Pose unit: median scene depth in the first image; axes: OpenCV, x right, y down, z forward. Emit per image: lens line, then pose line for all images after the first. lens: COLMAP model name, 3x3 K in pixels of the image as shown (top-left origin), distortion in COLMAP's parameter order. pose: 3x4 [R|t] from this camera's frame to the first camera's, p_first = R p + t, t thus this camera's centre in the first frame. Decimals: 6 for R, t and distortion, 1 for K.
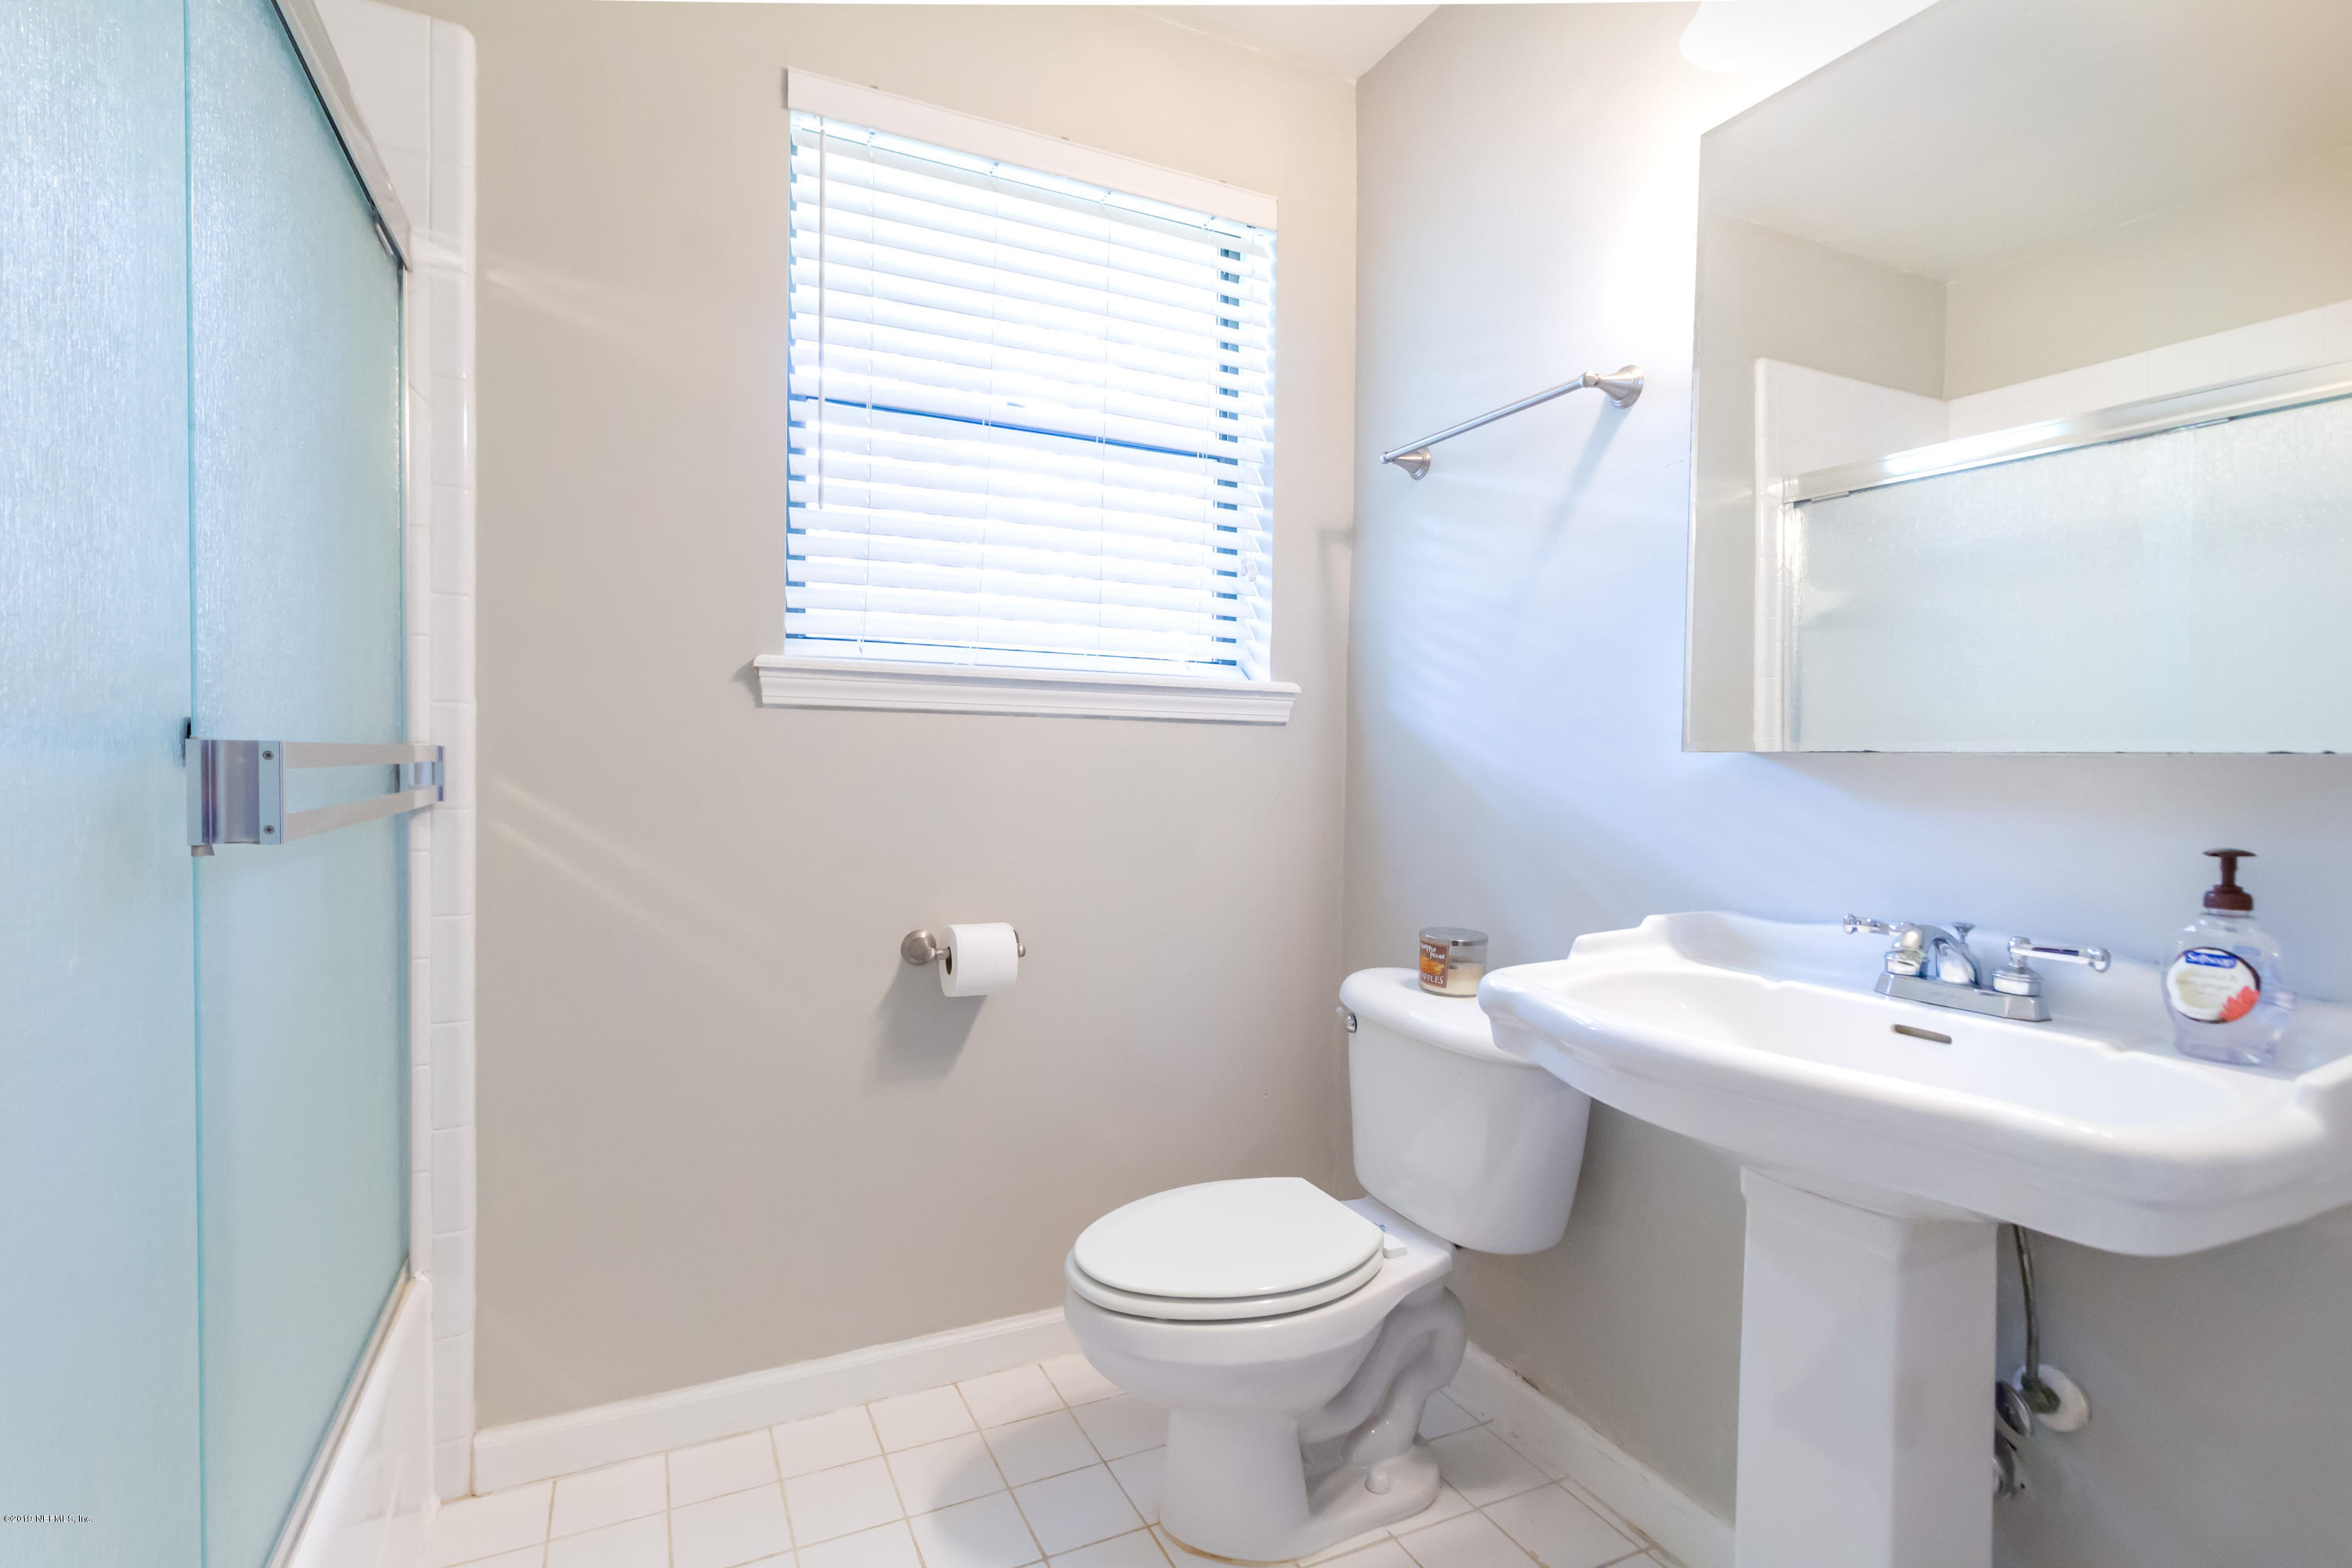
lens RADIAL K [[1087.0, 0, 1167.7], [0, 1087.0, 773.1], [0, 0, 1]] dist [0.003976, 0.000527]
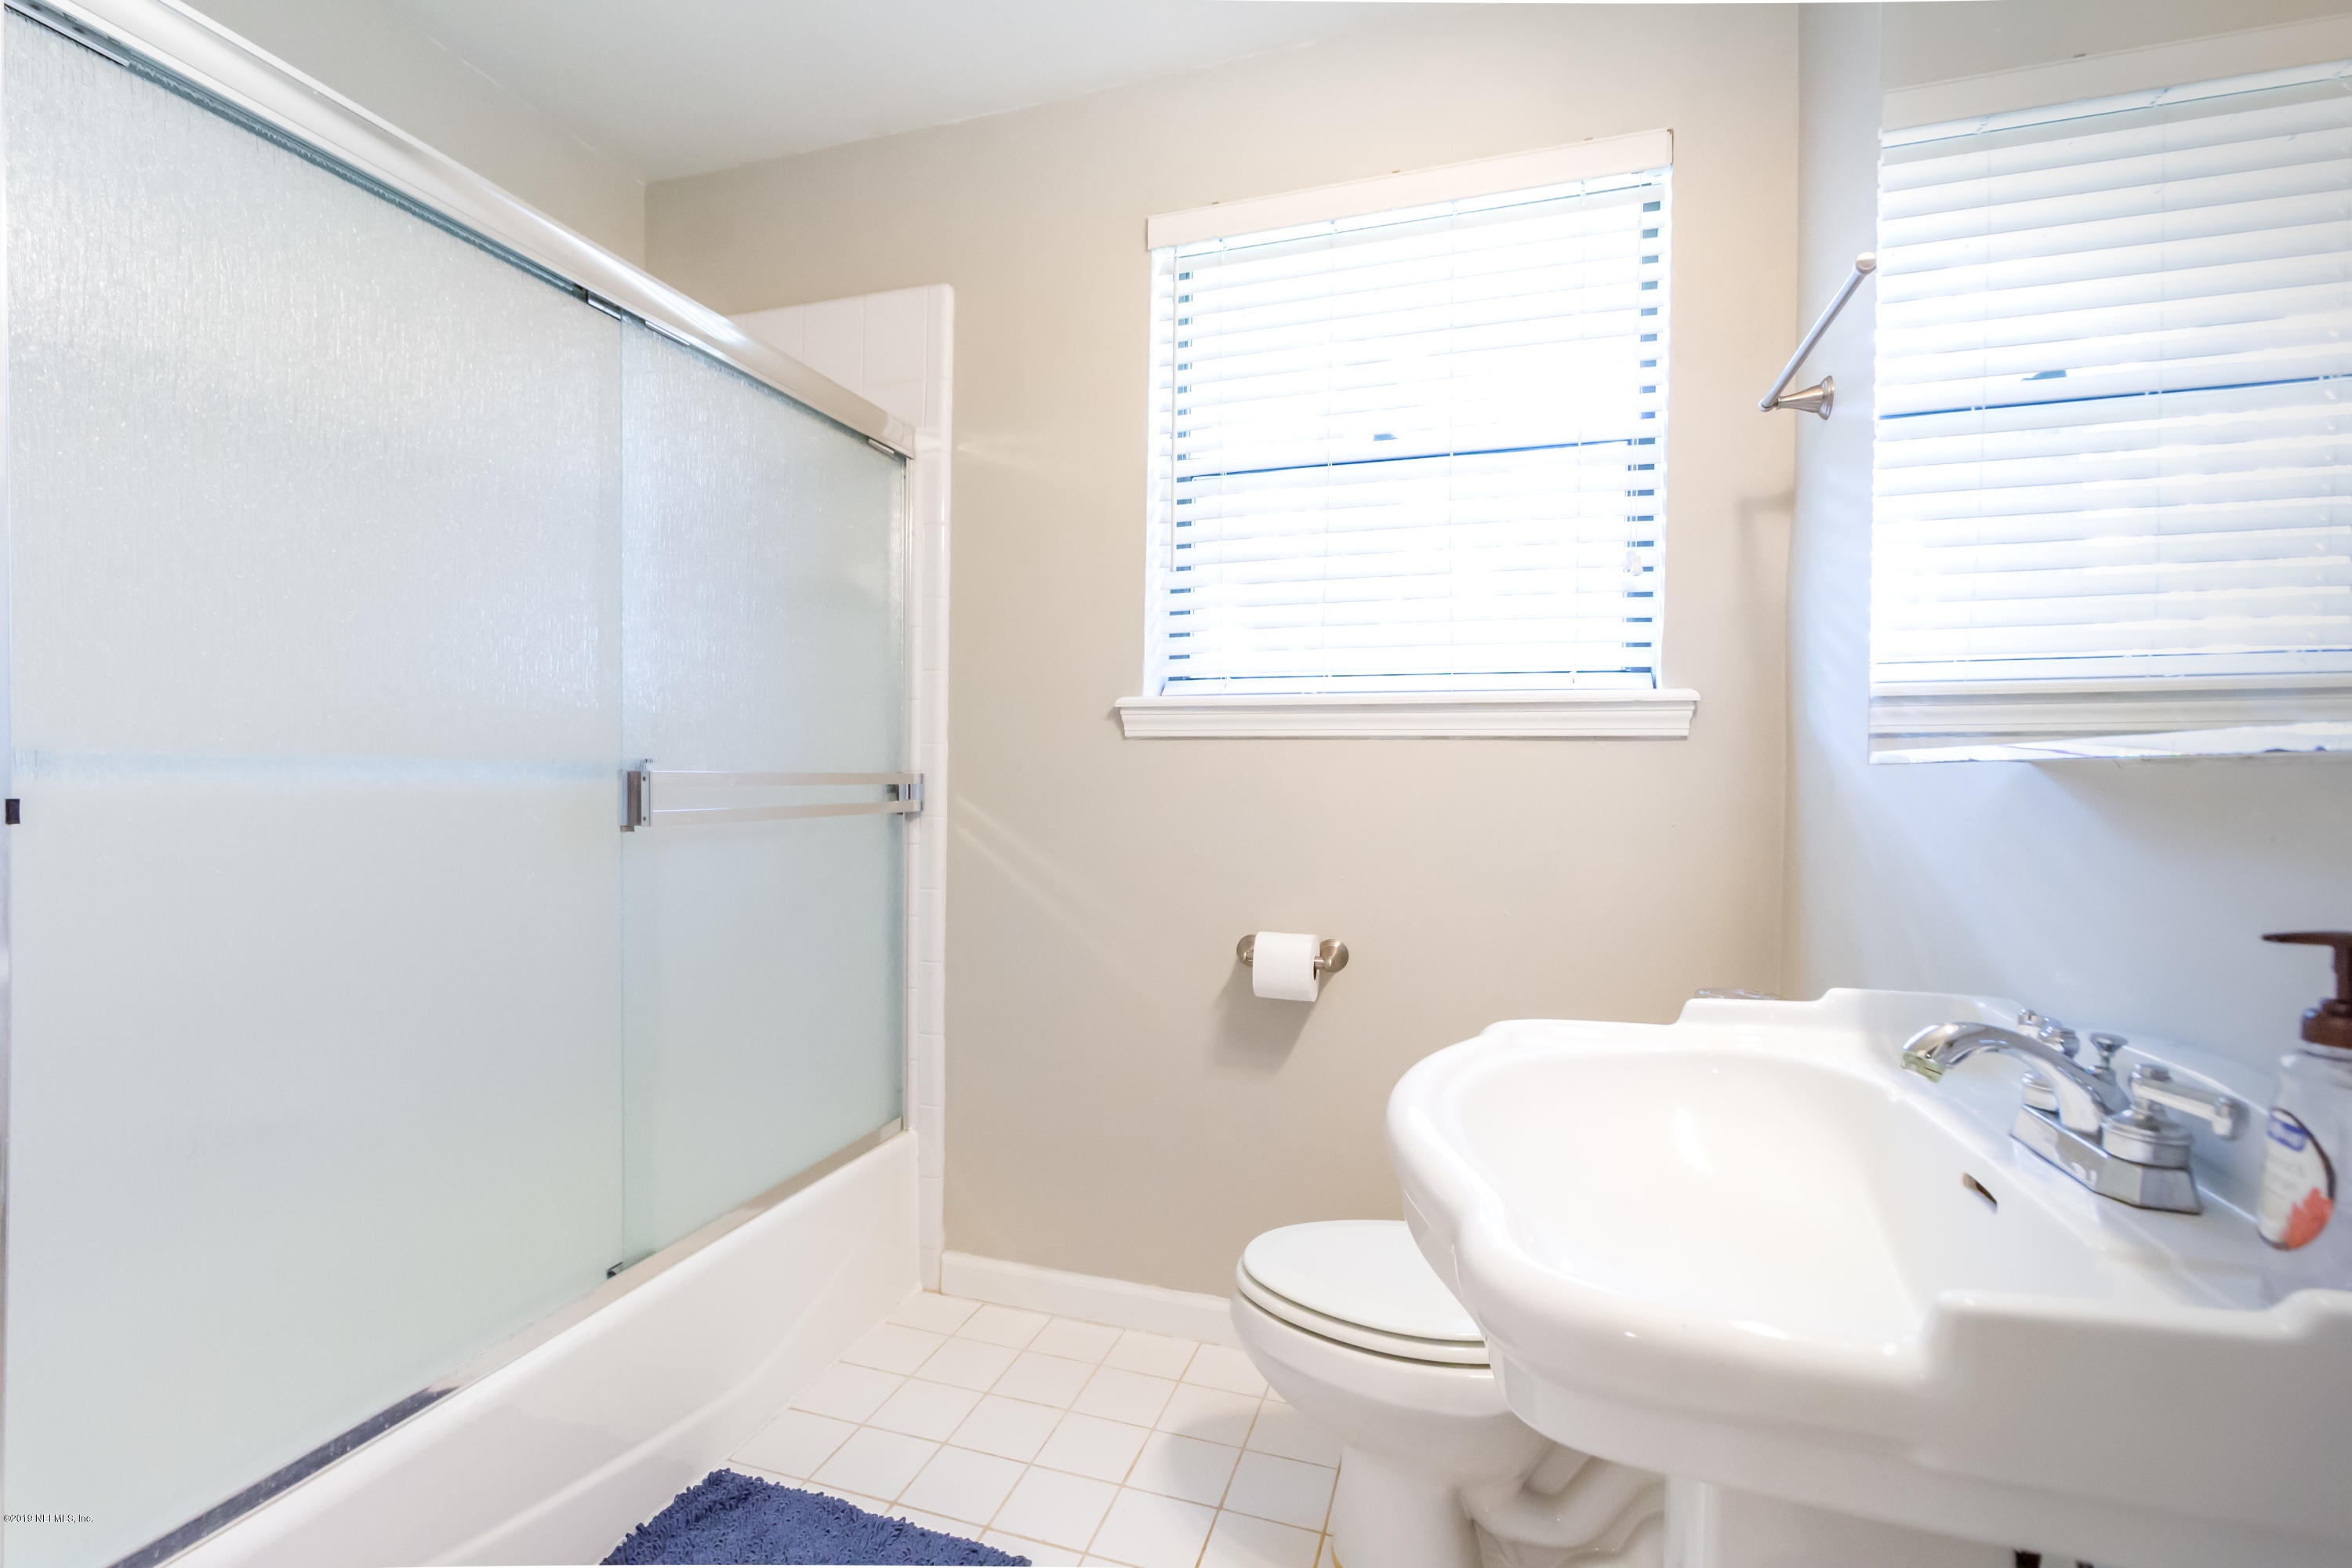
lens RADIAL K [[1087.0, 0, 1164.8], [0, 1087.0, 787.0], [0, 0, 1]] dist [0.003976, 0.000527]
pose [[0.725813, -0.004135, -0.687880, 0.553711], [-0.006849, 0.999889, -0.013237, 0.009736], [0.687858, 0.014319, 0.725704, 0.145832]]
